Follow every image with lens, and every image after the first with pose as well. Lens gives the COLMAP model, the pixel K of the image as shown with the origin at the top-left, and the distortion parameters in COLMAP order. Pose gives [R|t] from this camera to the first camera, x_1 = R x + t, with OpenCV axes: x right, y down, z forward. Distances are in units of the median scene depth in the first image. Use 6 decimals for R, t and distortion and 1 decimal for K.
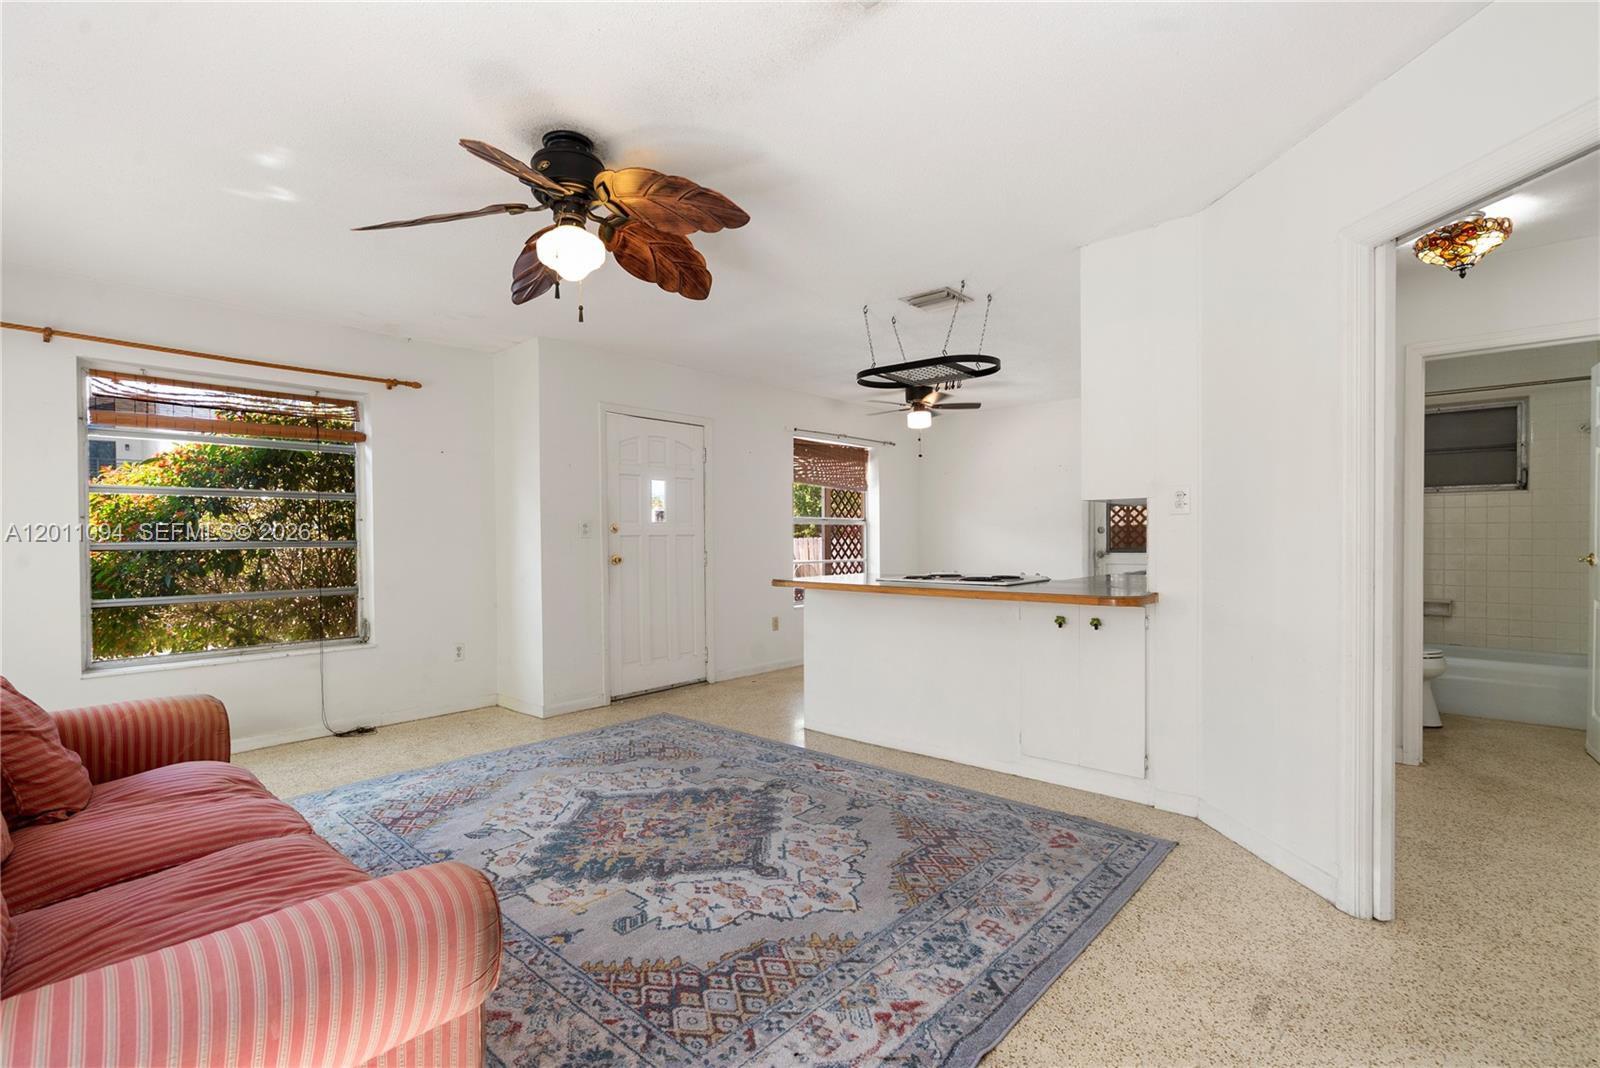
lens RADIAL K [[730.0, 0, 795.4], [0, 730.0, 547.4], [0, 0, 1]] dist [-0.004071, 0.000289]
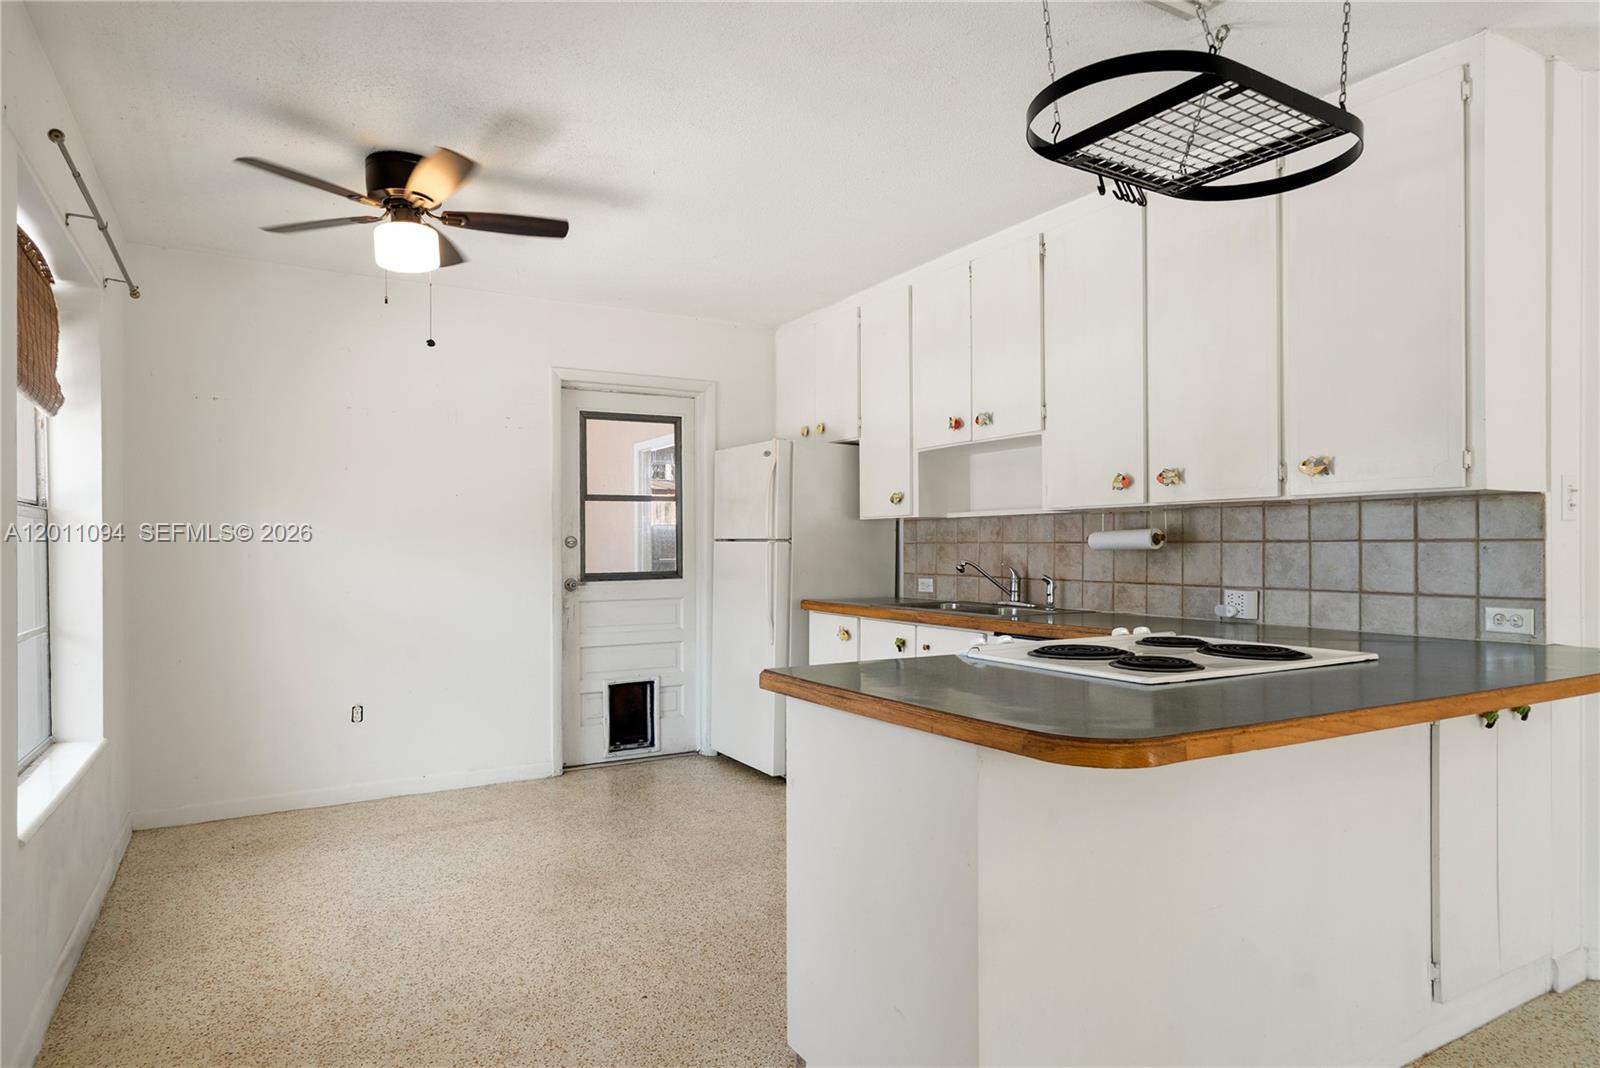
lens RADIAL K [[937.4, 0, 794.3], [0, 937.4, 549.7], [0, 0, 1]] dist [-0.000073, -0.000173]
pose [[0.306198, 0.003504, 0.951961, -0.510645], [0.011767, 0.999903, -0.007465, -0.022909], [-0.951895, 0.013487, 0.306127, 1.489386]]
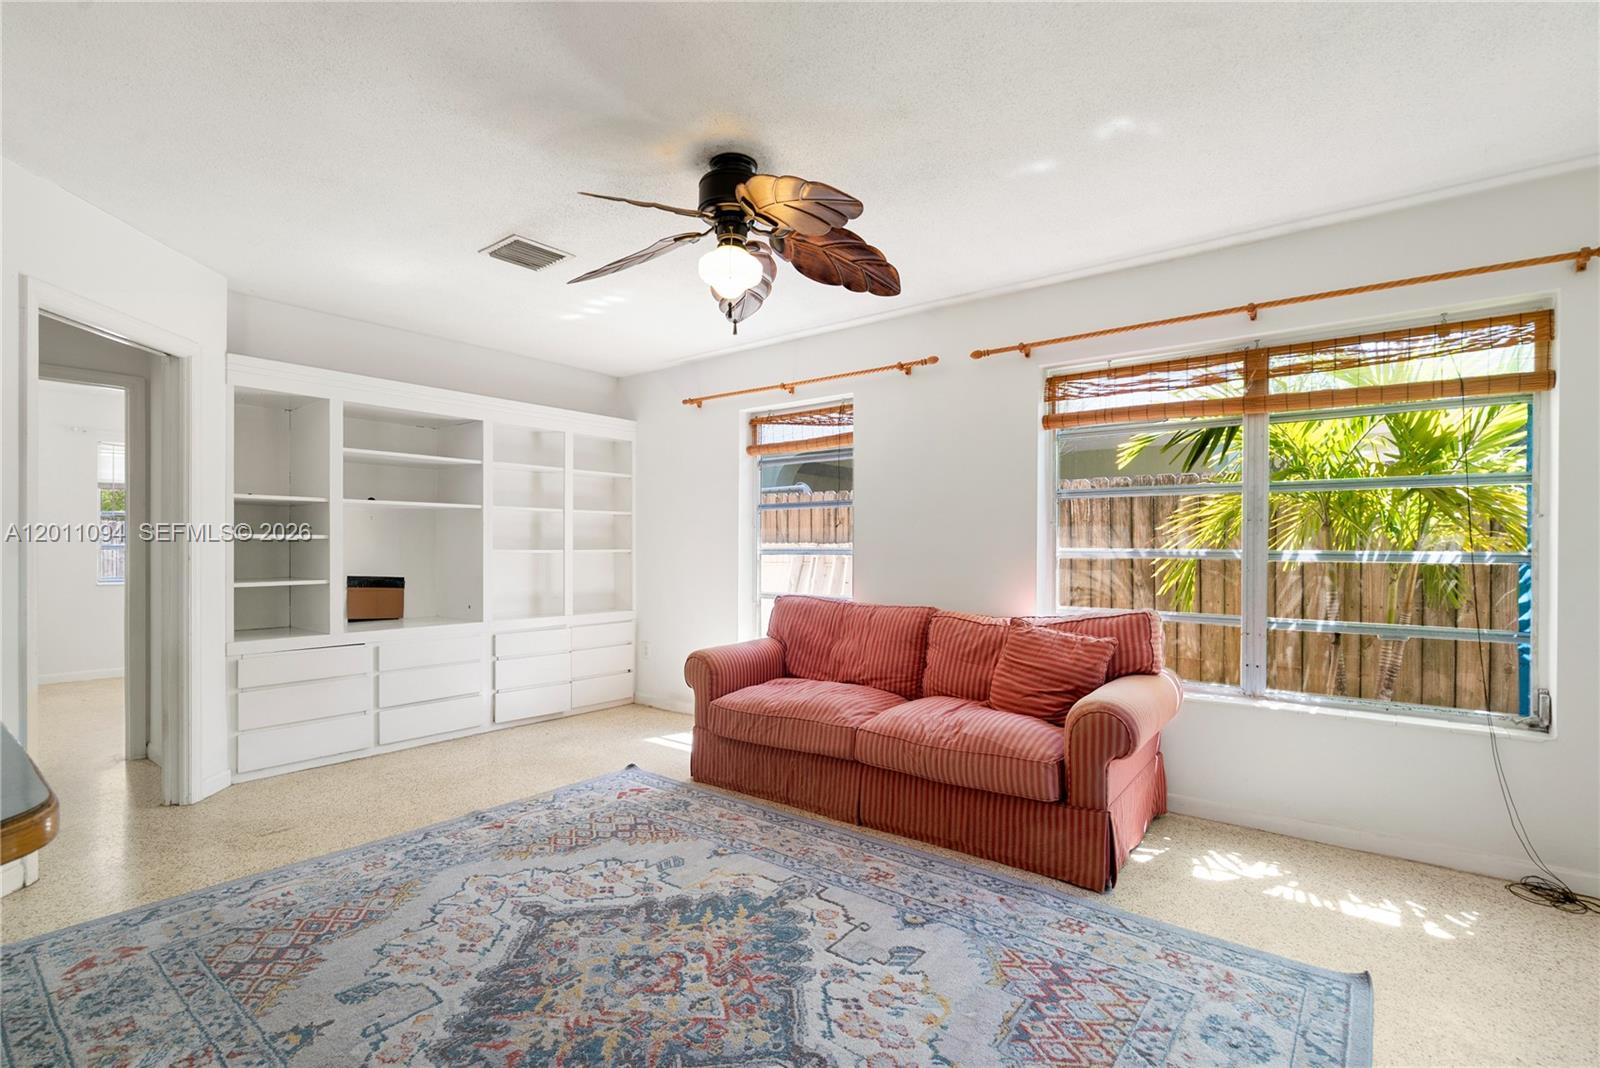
lens RADIAL K [[739.4, 0, 801.8], [0, 739.4, 553.4], [0, 0, 1]] dist [-0.002785, -0.000213]
pose [[-0.997937, 0.004989, -0.064006, -0.287034], [0.003472, 0.999711, 0.023798, -0.025725], [0.064106, 0.023527, -0.997666, 1.737690]]
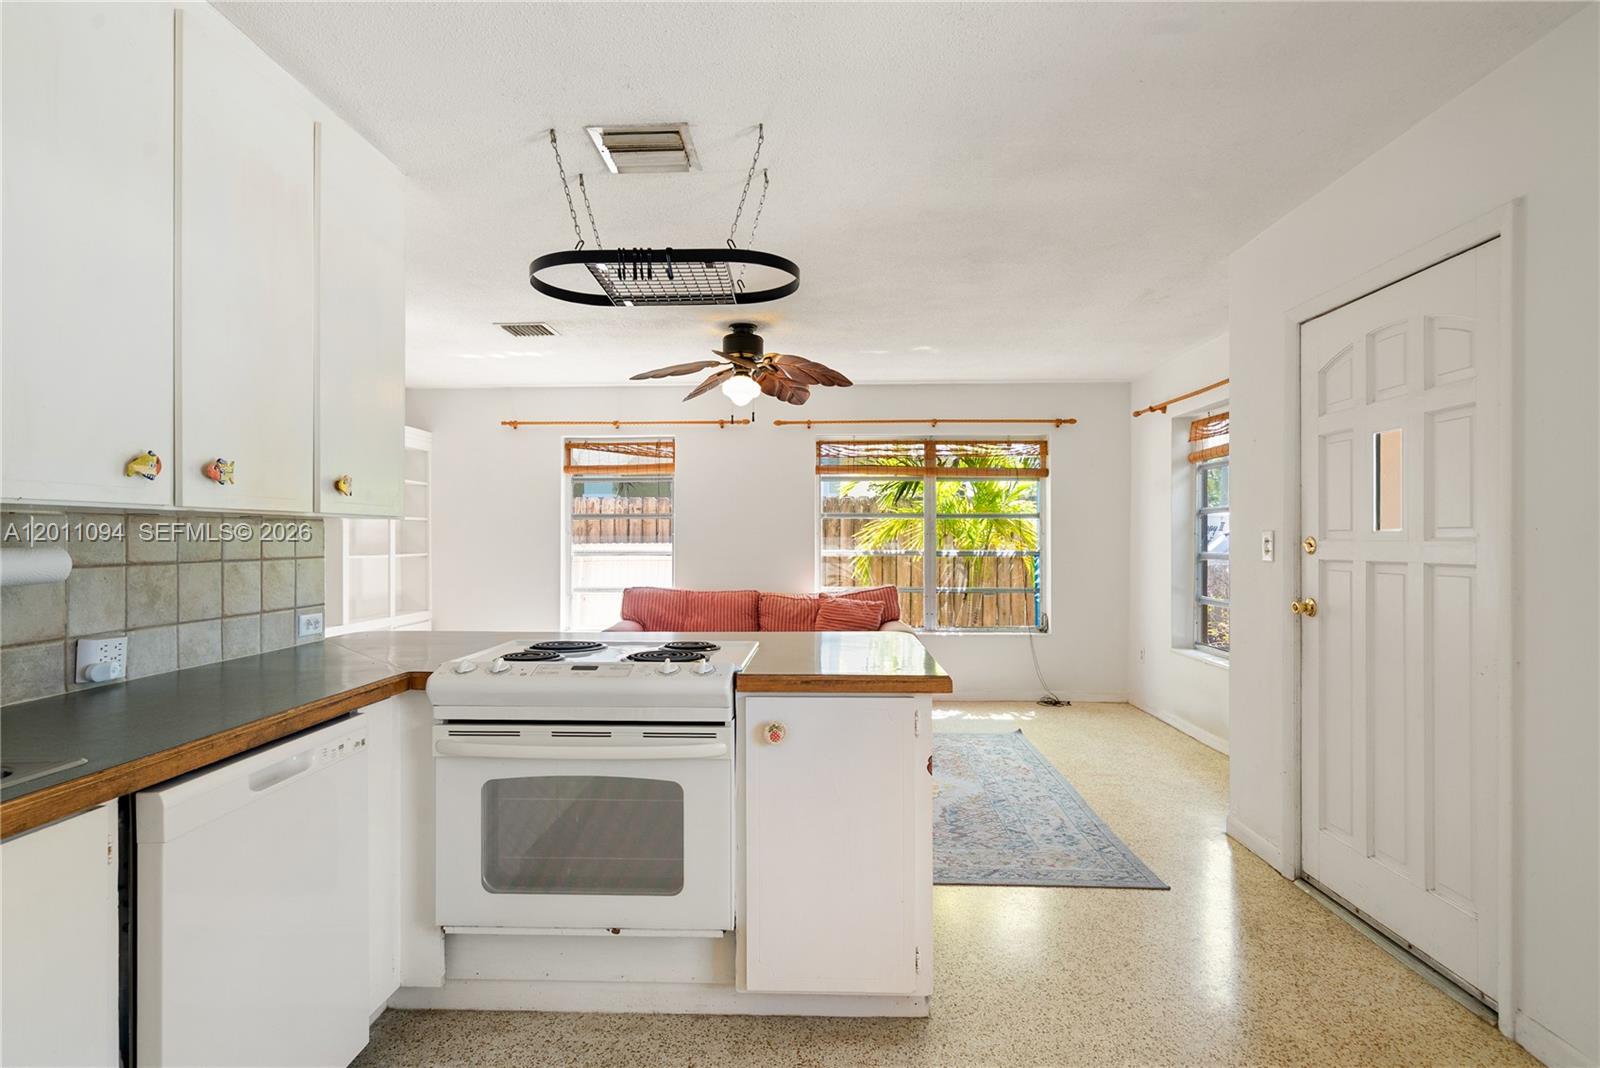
lens RADIAL K [[832.5, 0, 787.8], [0, 832.5, 536.6], [0, 0, 1]] dist [0.000743, 0.000636]
pose [[-0.773493, 0.006013, -0.633776, 0.726724], [-0.002413, 0.999920, 0.012431, -0.068184], [0.633800, 0.011145, -0.773417, 2.198509]]
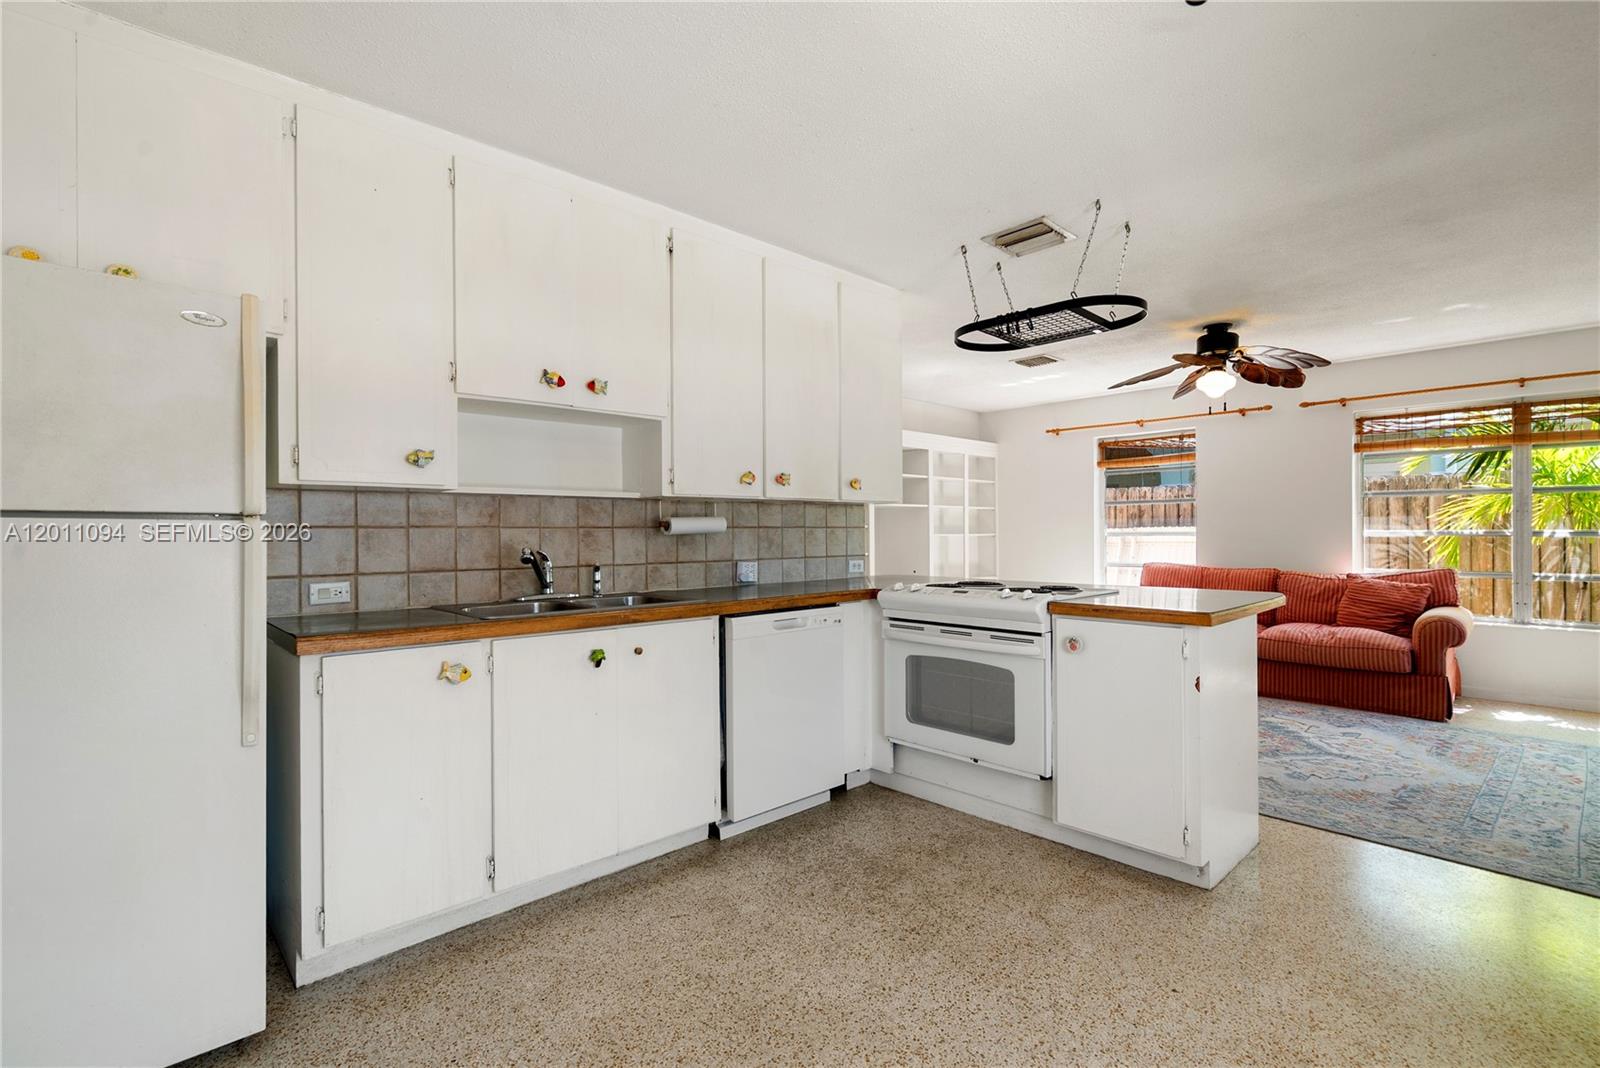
lens RADIAL K [[729.5, 0, 800.0], [0, 729.5, 534.0], [0, 0, 1]] dist [0.000909, 0.001962]
pose [[-0.996536, 0.011079, 0.082418, 0.536869], [0.012441, 0.999794, 0.016027, -0.042492], [-0.082223, 0.016997, -0.996469, 2.553216]]
